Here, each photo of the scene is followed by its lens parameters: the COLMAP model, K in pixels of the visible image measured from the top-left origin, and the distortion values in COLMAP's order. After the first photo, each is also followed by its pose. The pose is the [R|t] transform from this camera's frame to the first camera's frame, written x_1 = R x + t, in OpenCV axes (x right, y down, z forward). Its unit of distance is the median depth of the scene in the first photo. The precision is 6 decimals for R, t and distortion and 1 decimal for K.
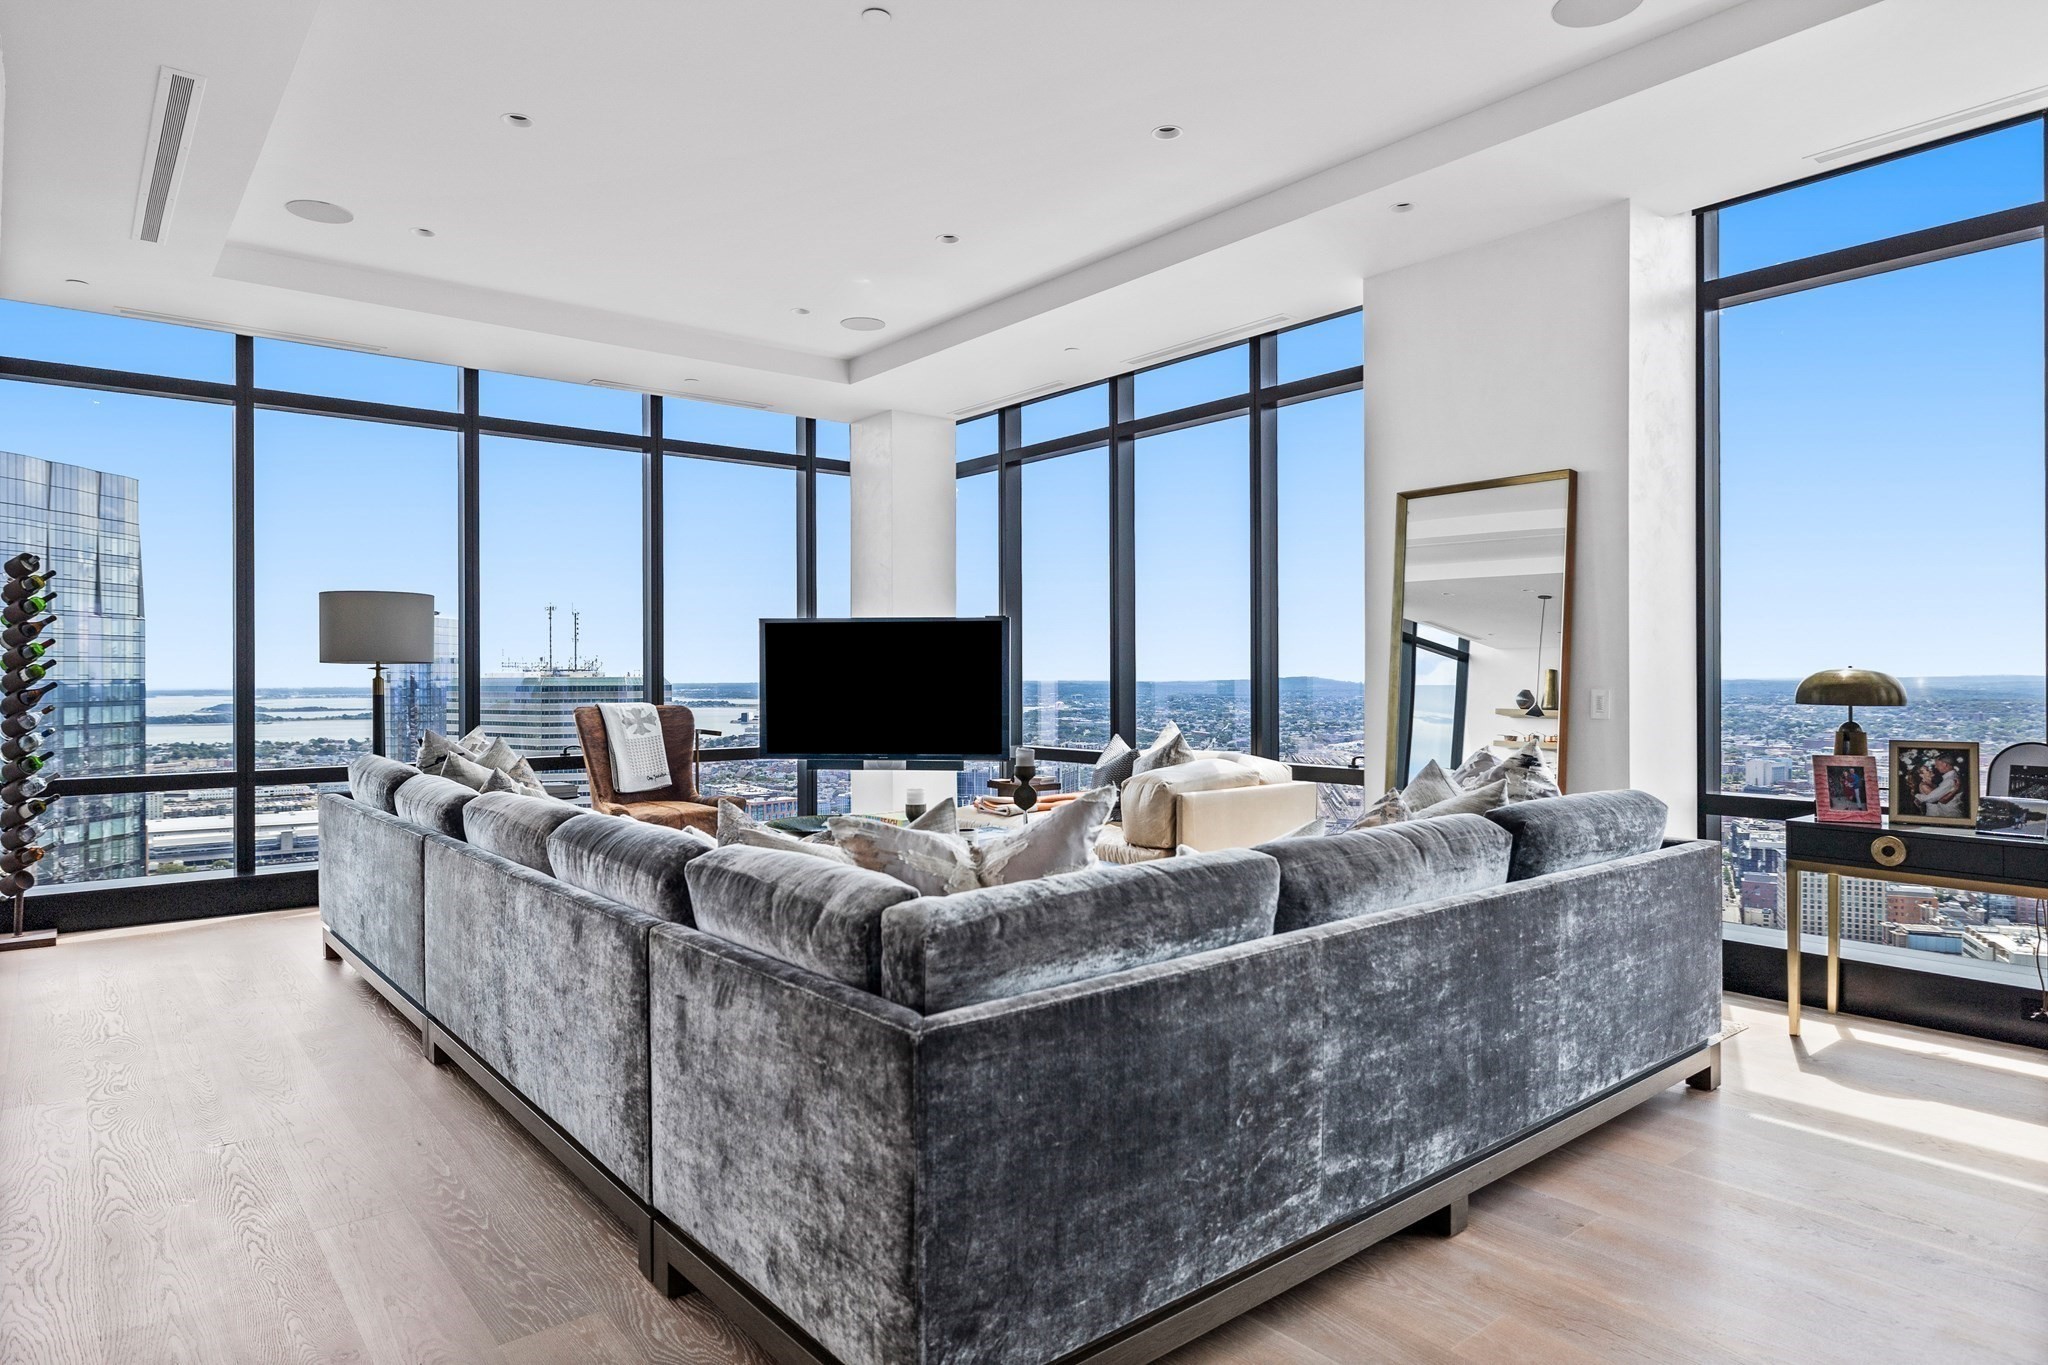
lens RADIAL K [[1196.8, 0, 1016.6], [0, 1196.8, 674.0], [0, 0, 1]] dist [0.006346, -0.001437]
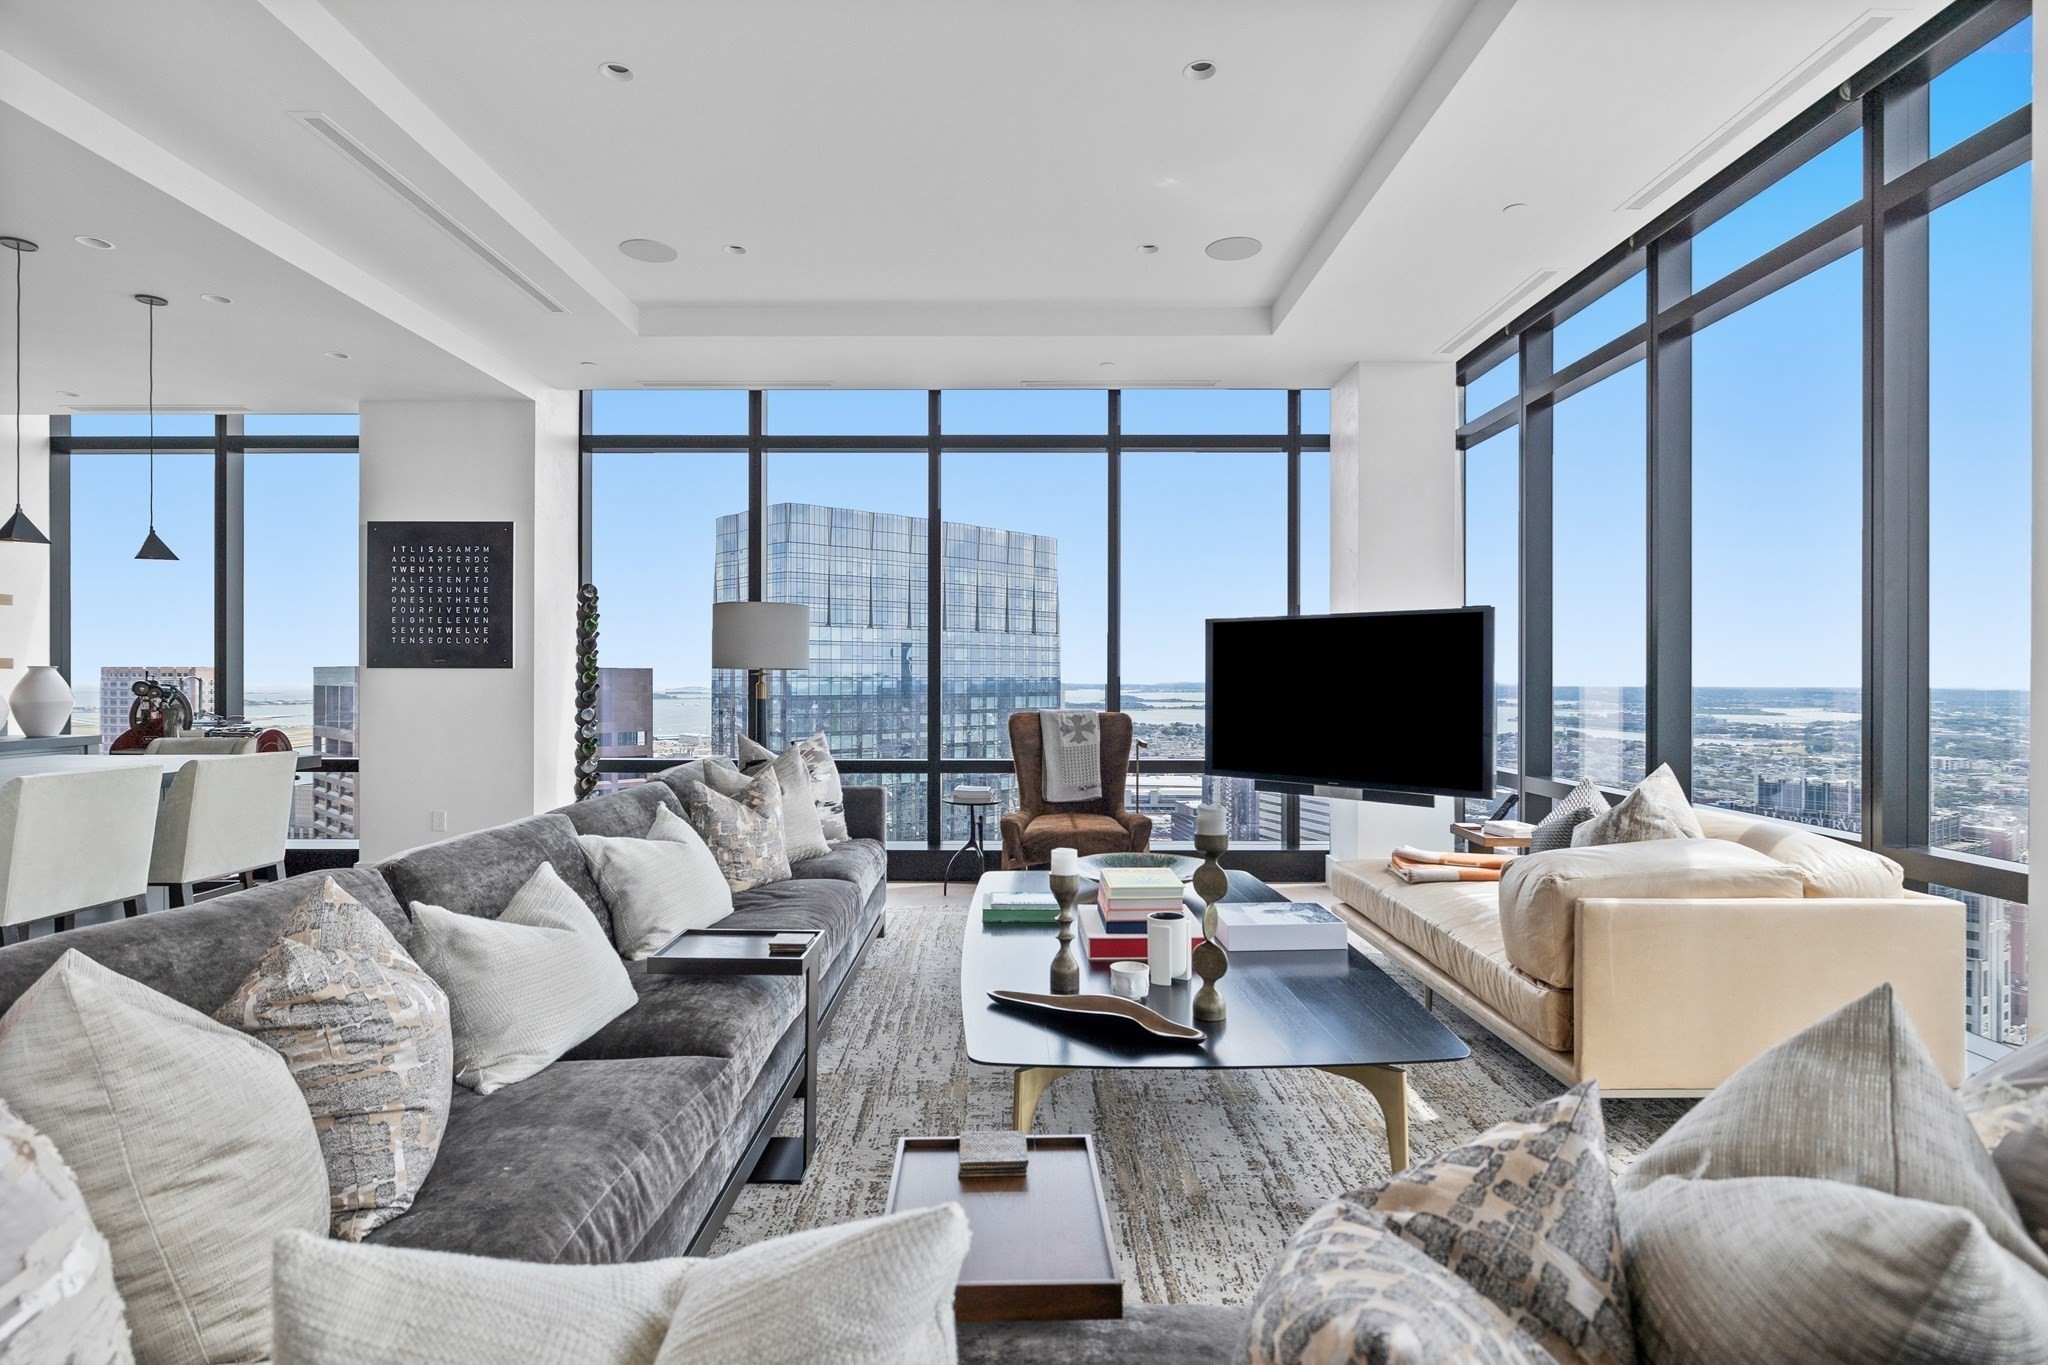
lens RADIAL K [[1029.7, 0, 1014.1], [0, 1029.7, 680.2], [0, 0, 1]] dist [-0.004082, -0.000410]
pose [[0.775200, 0.007712, -0.631669, 0.373433], [-0.004608, 0.999968, 0.006554, -0.010812], [0.631699, -0.002170, 0.775210, 0.704513]]
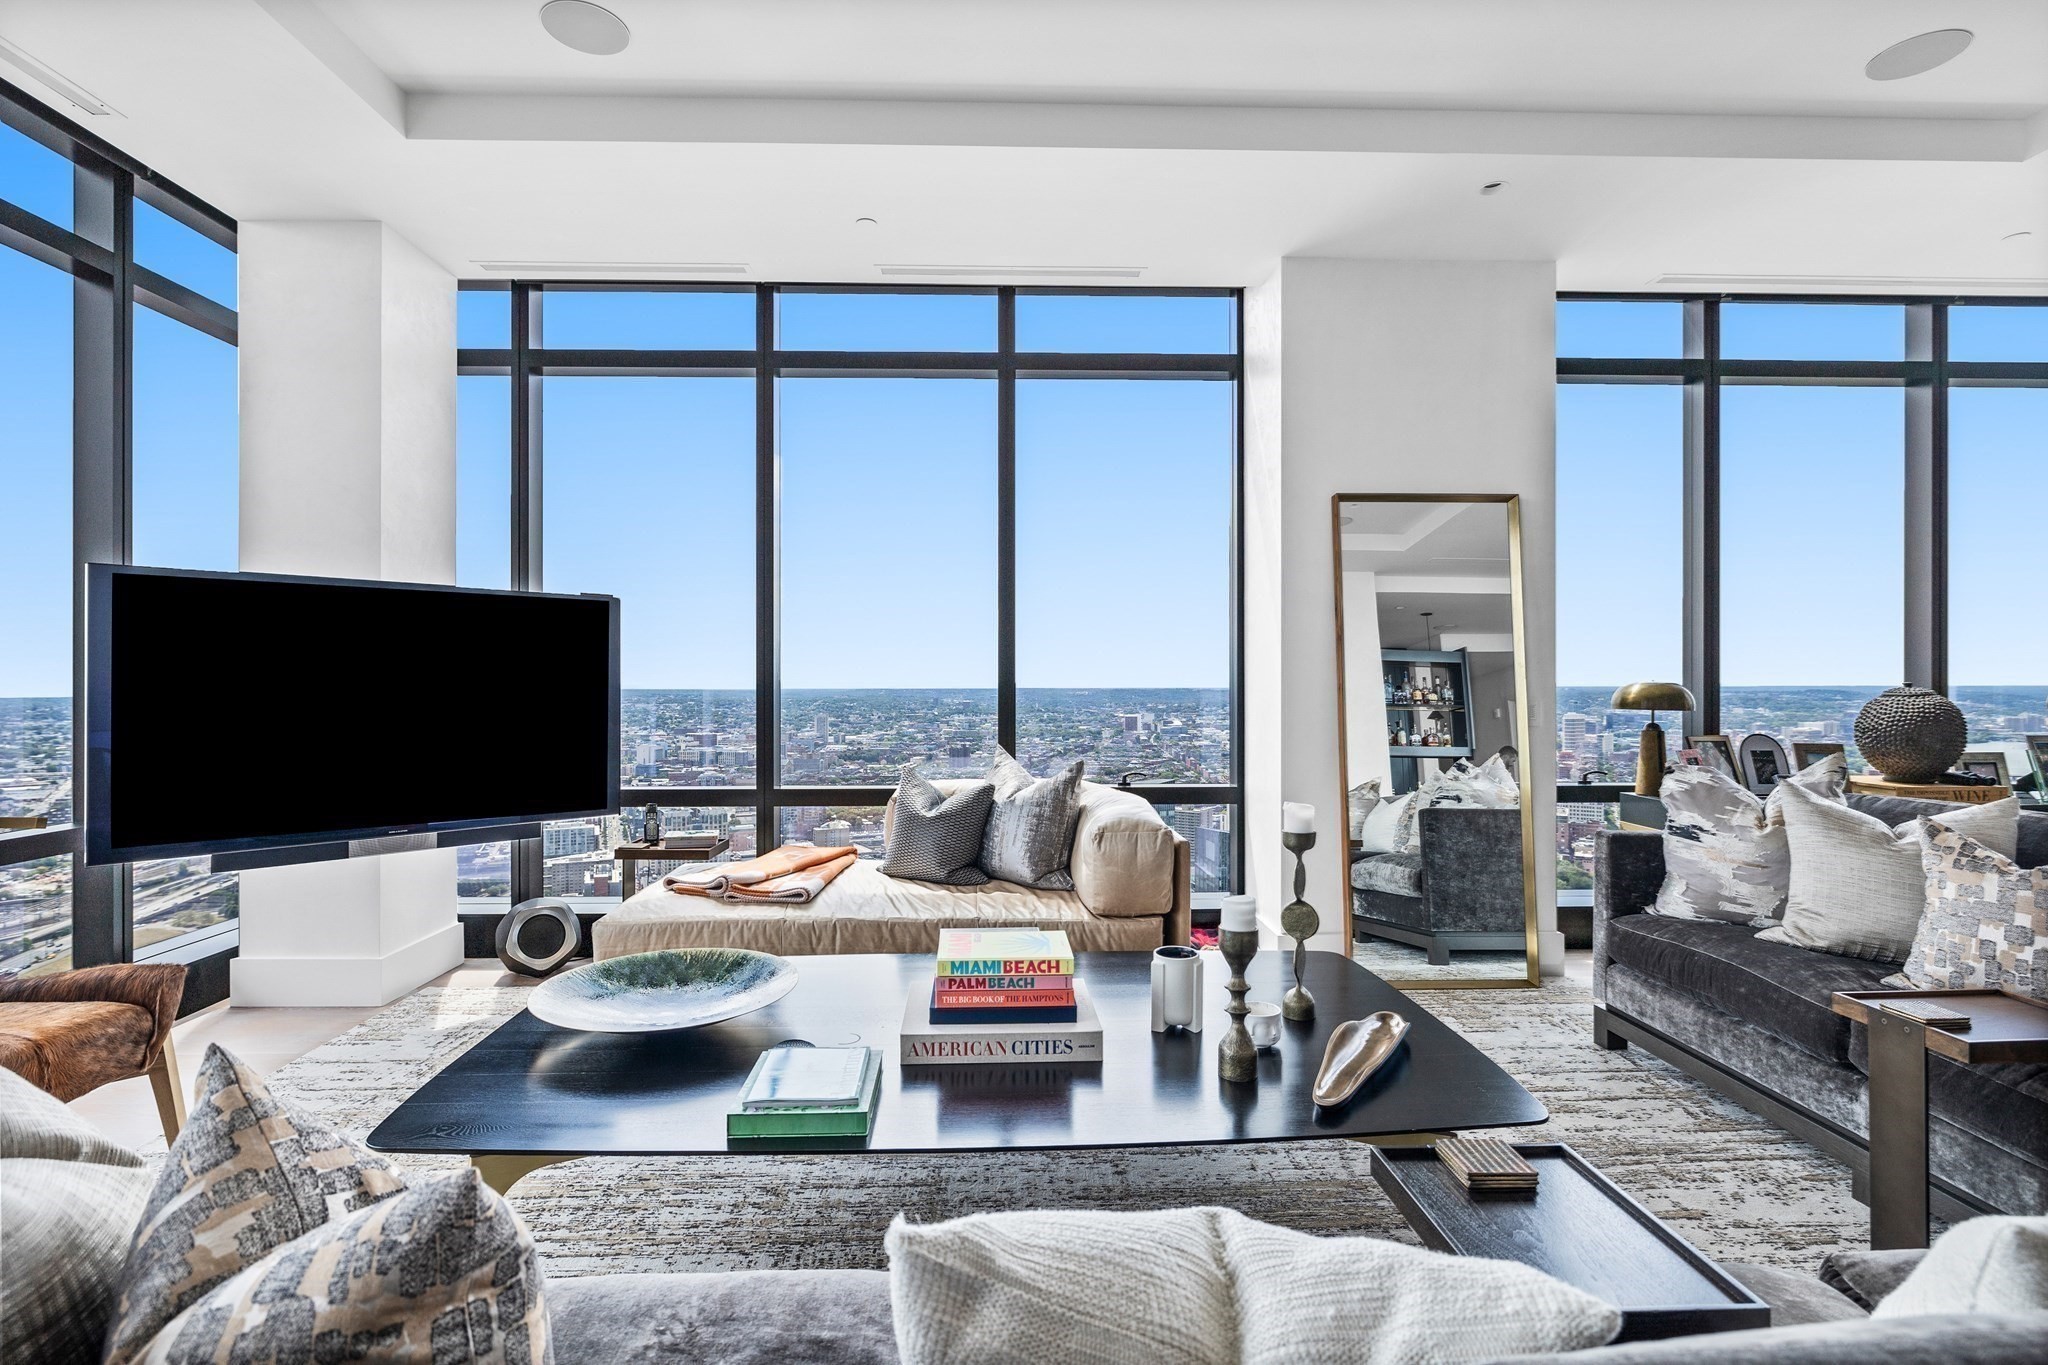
lens RADIAL K [[971.5, 0, 1021.8], [0, 971.5, 679.4], [0, 0, 1]] dist [-0.000331, -0.000097]
pose [[0.601616, 0.004394, 0.798774, -0.671794], [-0.003113, 0.999990, -0.003156, -0.001550], [-0.798780, -0.000588, 0.601623, 1.114657]]
